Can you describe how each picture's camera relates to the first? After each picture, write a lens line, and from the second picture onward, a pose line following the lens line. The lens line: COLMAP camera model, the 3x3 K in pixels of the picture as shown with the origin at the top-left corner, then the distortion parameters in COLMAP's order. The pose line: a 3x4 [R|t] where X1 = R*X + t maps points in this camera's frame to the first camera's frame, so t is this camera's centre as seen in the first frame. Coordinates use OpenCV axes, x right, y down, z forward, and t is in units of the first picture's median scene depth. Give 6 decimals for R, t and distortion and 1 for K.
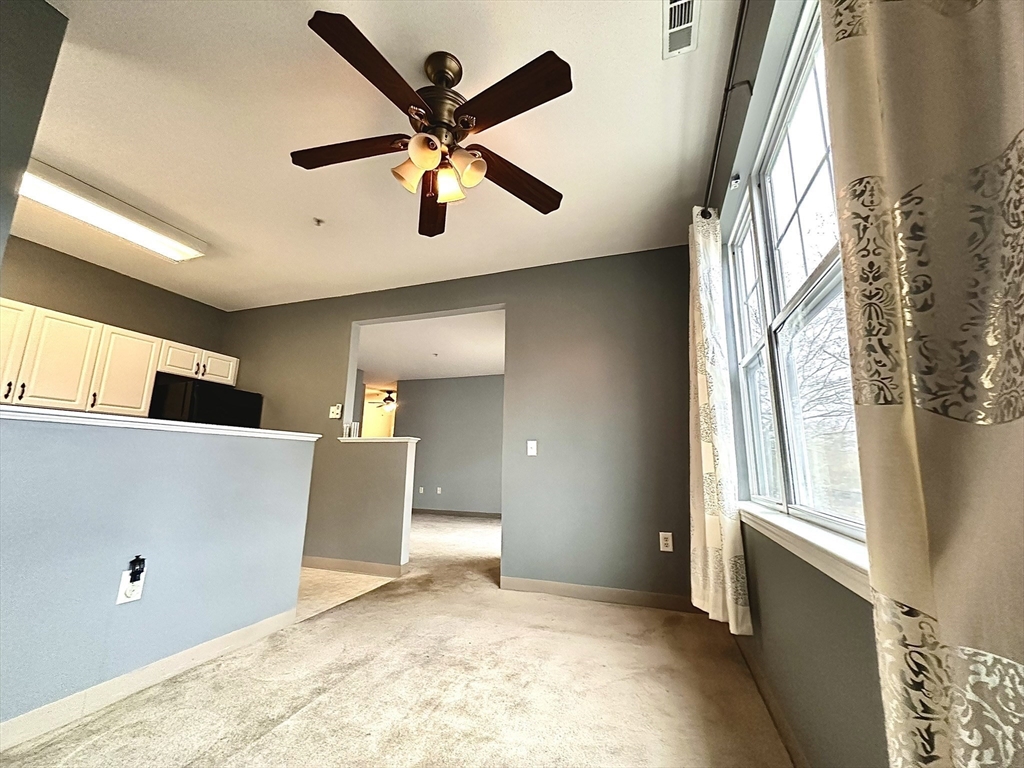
lens RADIAL K [[410.5, 0, 512.0], [0, 410.5, 384.0], [0, 0, 1]] dist [-0.000861, 0.000507]
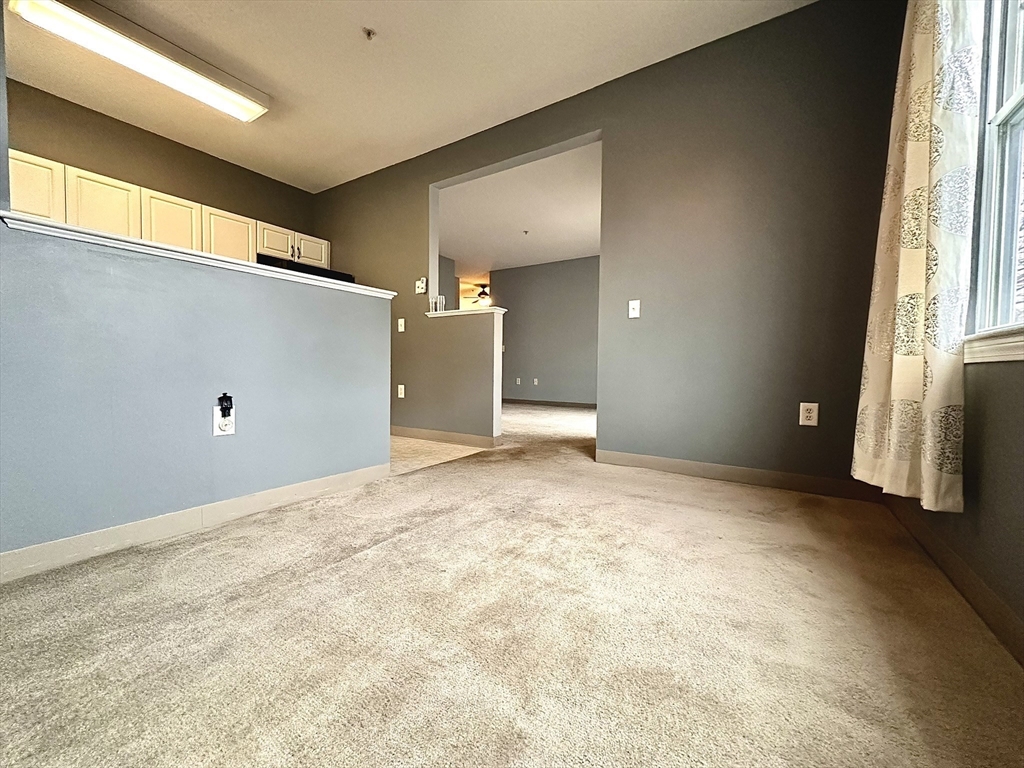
lens RADIAL K [[410.5, 0, 512.0], [0, 410.5, 384.0], [0, 0, 1]] dist [-0.000861, 0.000507]
pose [[0.971109, 0.005345, -0.238578, 0.012632], [0.048269, 0.974685, 0.218310, 0.182531], [0.233705, -0.223518, 0.946267, 0.187345]]
